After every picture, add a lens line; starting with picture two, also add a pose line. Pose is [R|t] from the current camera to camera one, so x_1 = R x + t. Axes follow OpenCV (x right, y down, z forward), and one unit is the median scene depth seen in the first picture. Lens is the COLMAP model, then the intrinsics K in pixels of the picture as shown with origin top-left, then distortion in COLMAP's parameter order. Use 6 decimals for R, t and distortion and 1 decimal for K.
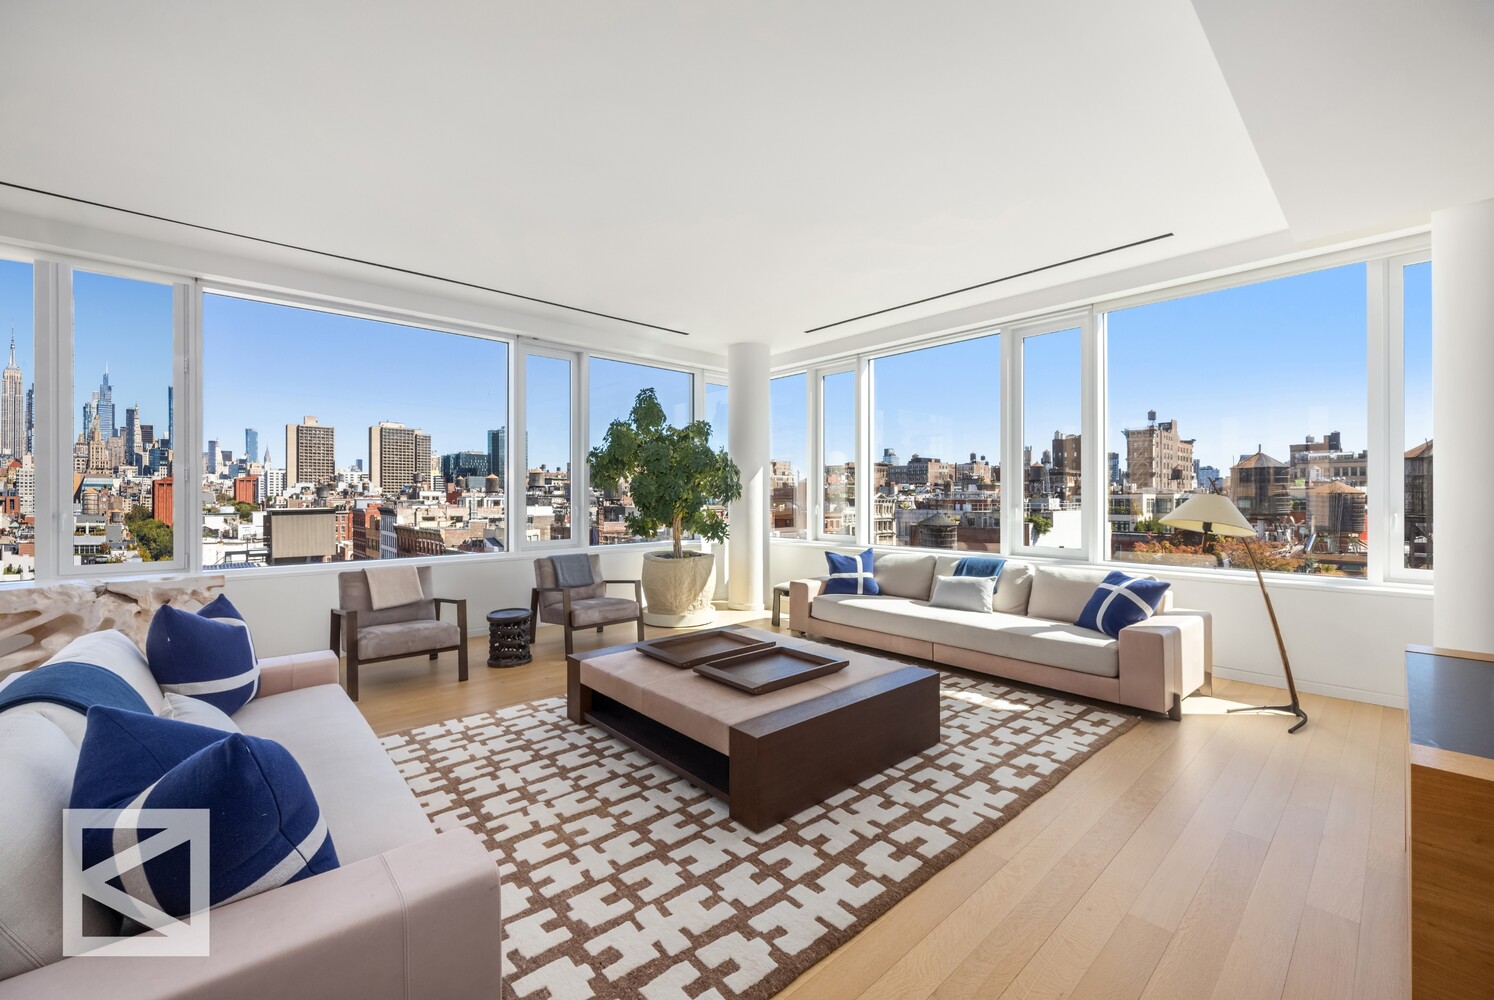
lens RADIAL K [[609.6, 0, 749.5], [0, 609.6, 502.0], [0, 0, 1]] dist [-0.009123, -0.000288]
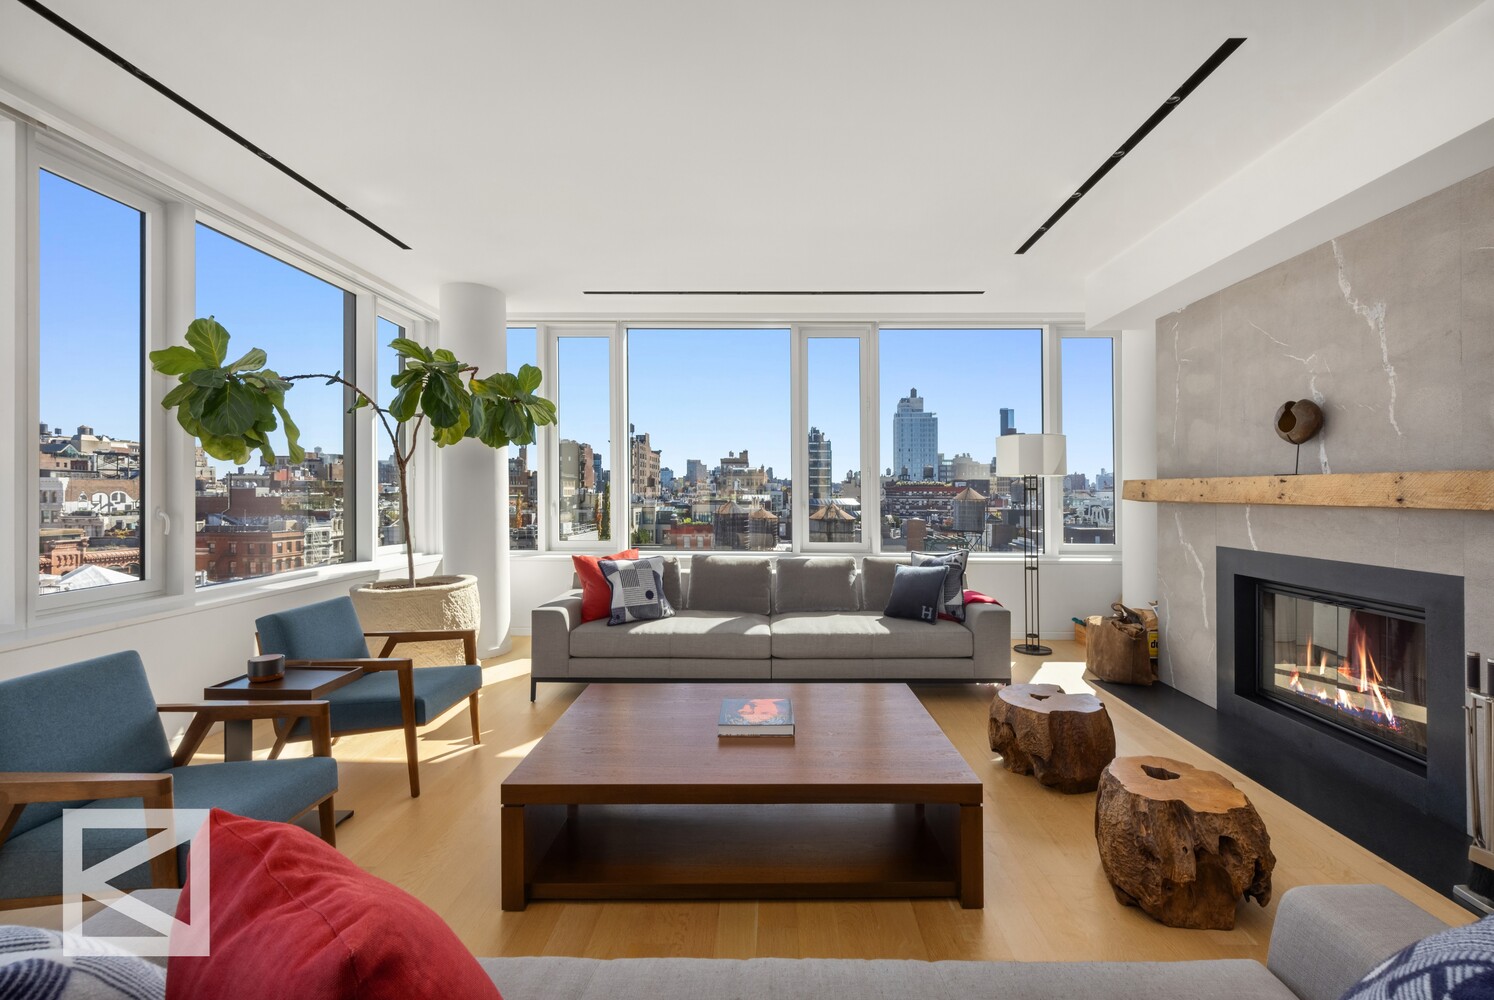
lens RADIAL K [[609.6, 0, 769.5], [0, 609.6, 500.2], [0, 0, 1]] dist [-0.009123, -0.000288]
pose [[0.680636, -0.005227, 0.732603, -0.410871], [0.009982, 0.999948, -0.002139, 0.009737], [-0.732554, 0.008769, 0.680652, 0.403554]]
